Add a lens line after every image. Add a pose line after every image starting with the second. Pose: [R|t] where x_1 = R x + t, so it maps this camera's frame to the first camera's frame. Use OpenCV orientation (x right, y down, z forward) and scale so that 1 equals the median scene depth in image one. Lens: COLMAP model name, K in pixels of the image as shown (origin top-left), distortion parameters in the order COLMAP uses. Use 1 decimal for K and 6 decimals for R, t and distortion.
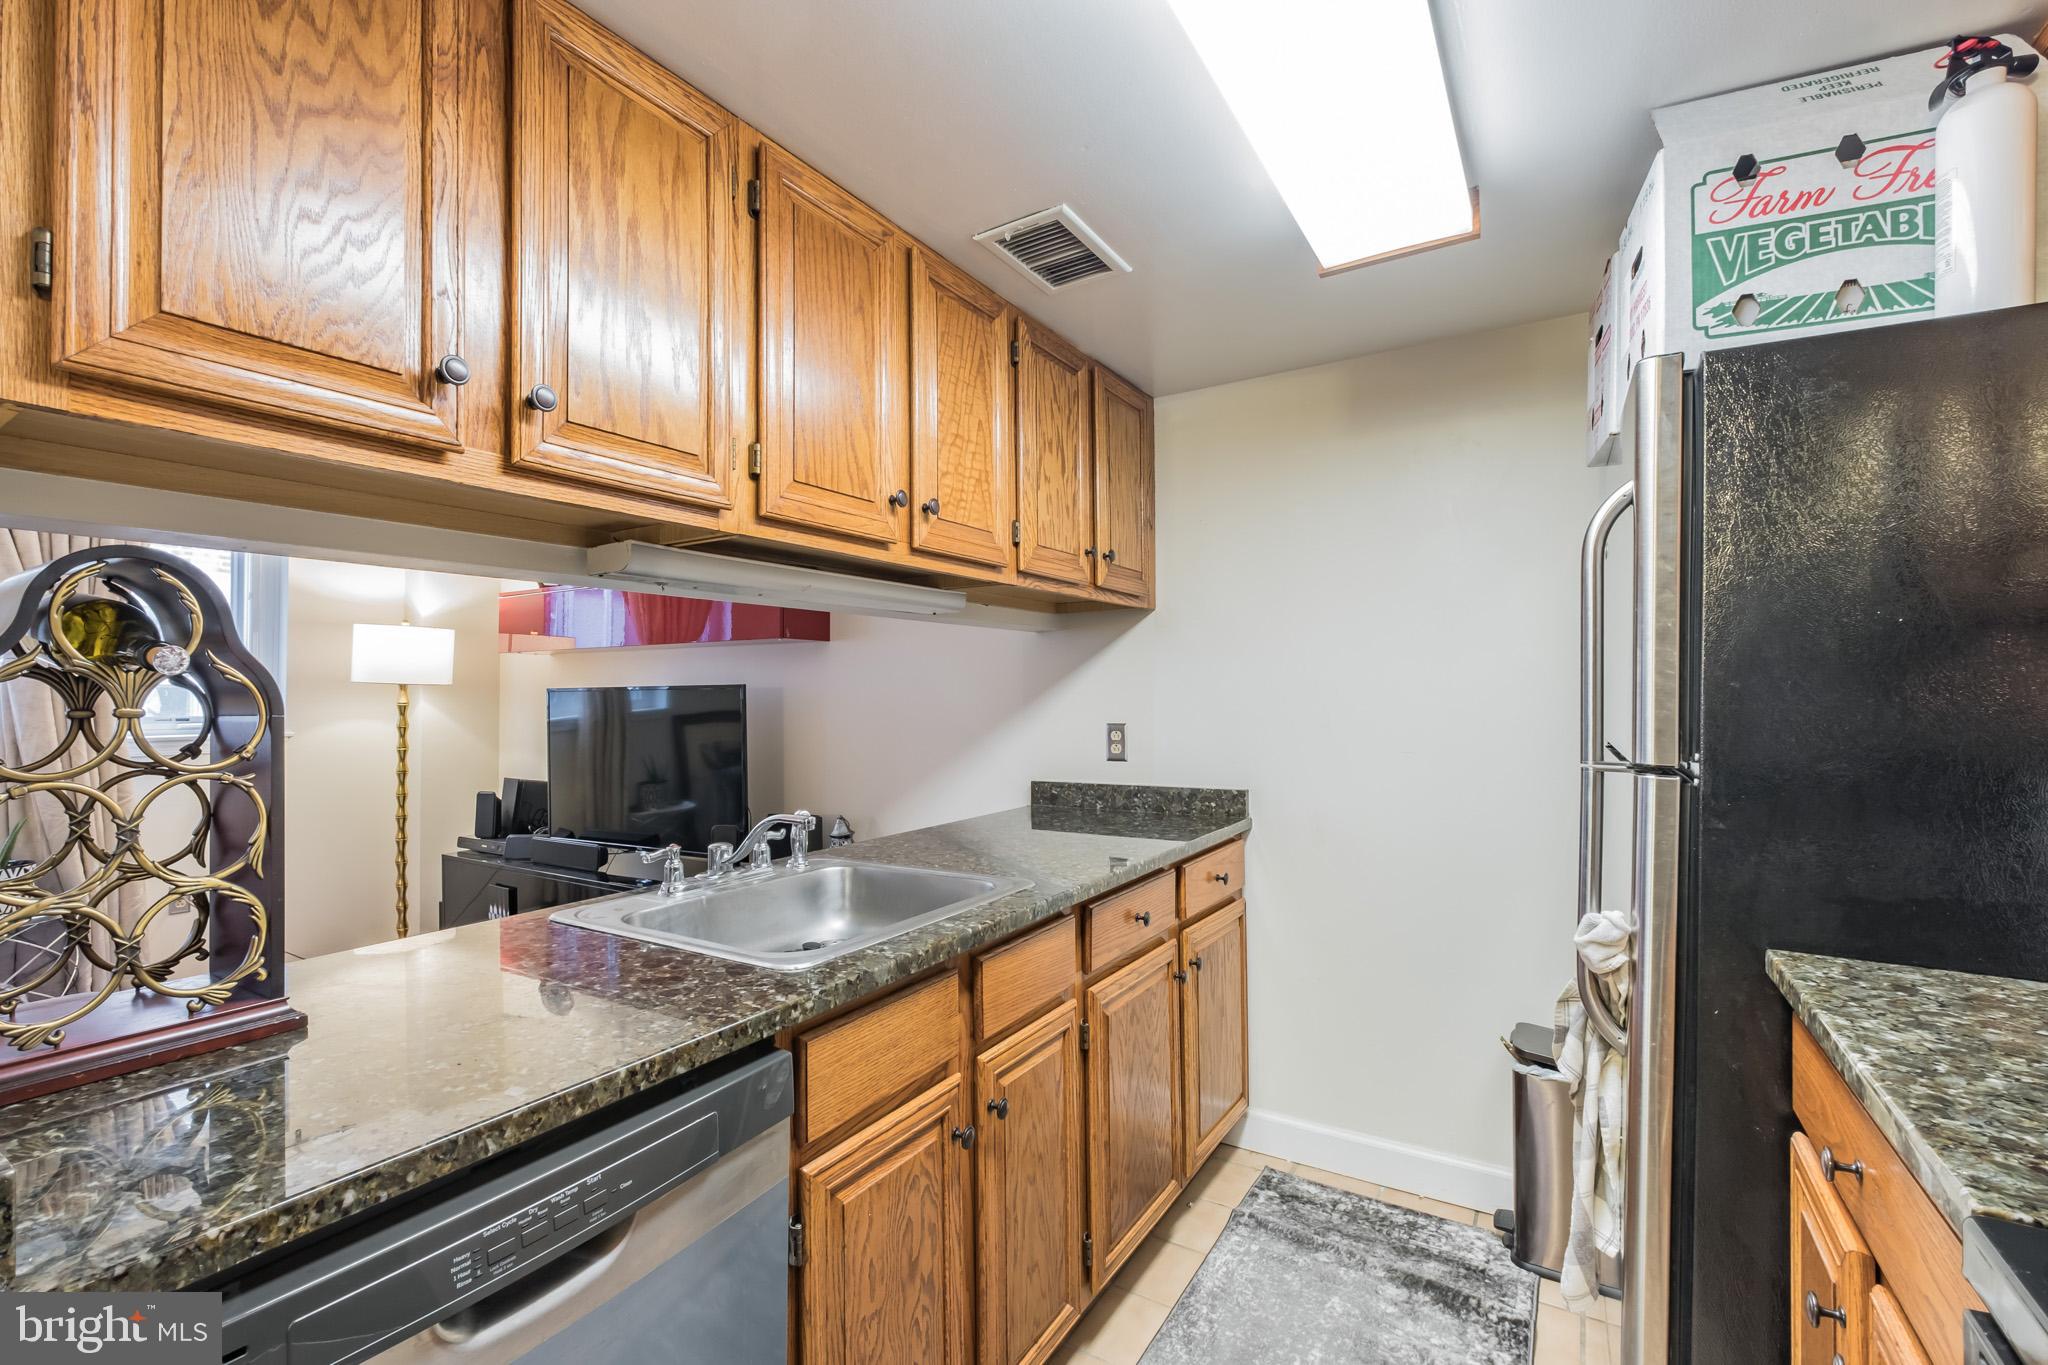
lens RADIAL K [[893.0, 0, 961.8], [0, 893.0, 681.6], [0, 0, 1]] dist [-0.003611, 0.000041]
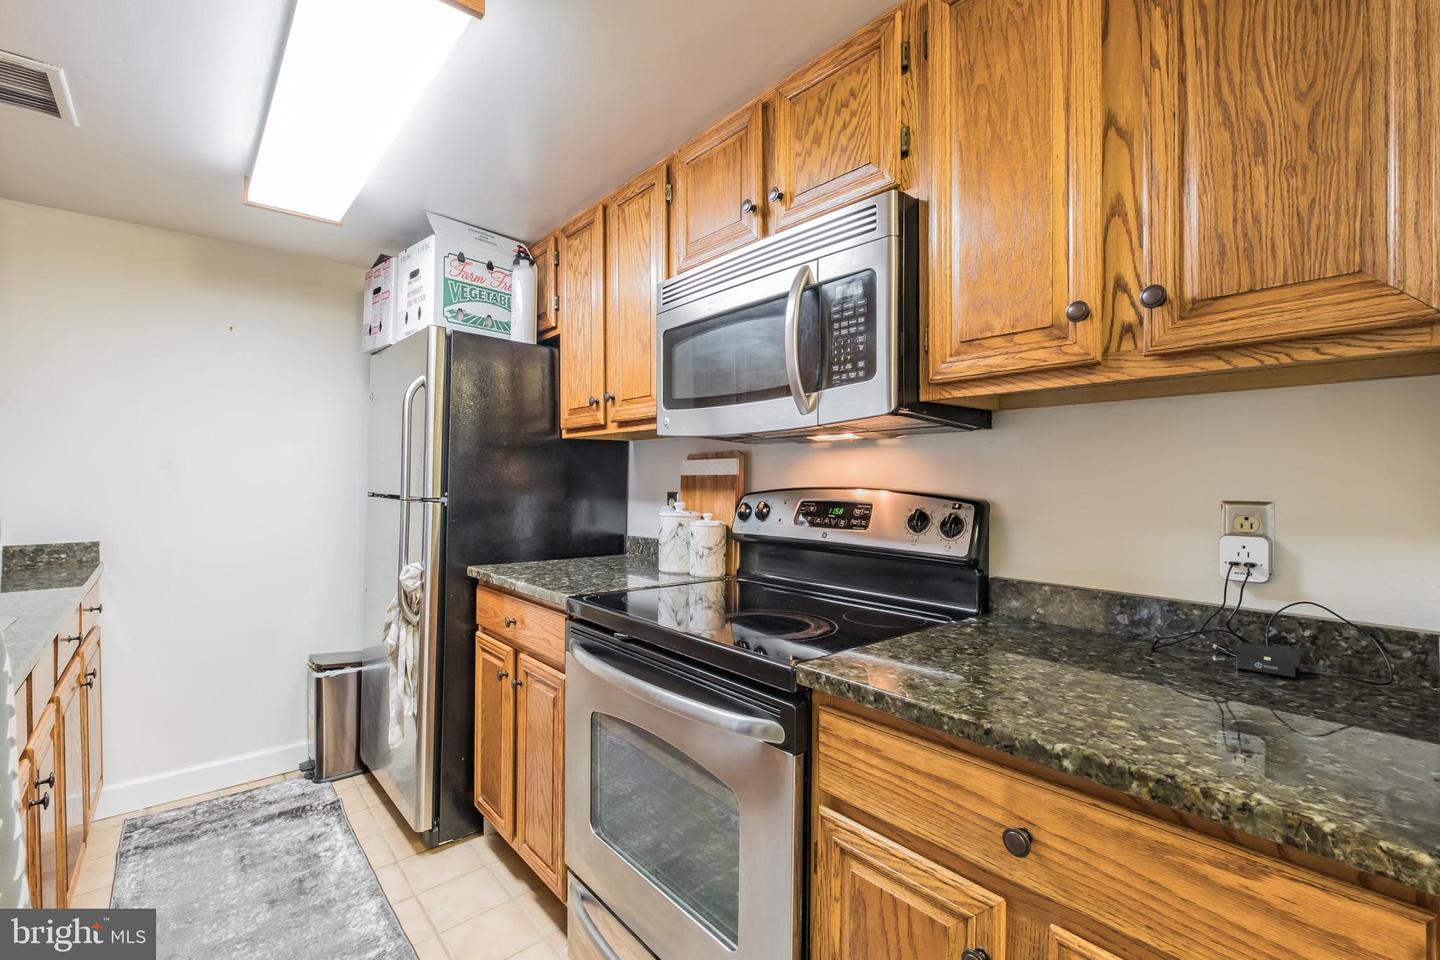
lens RADIAL K [[627.9, 0, 721.9], [0, 627.9, 477.4], [0, 0, 1]] dist [-0.003611, 0.000041]
pose [[0.252083, 0.007508, 0.967677, -0.578768], [-0.022648, 0.999742, -0.001857, 0.021871], [-0.967441, -0.021448, 0.252188, -0.148770]]
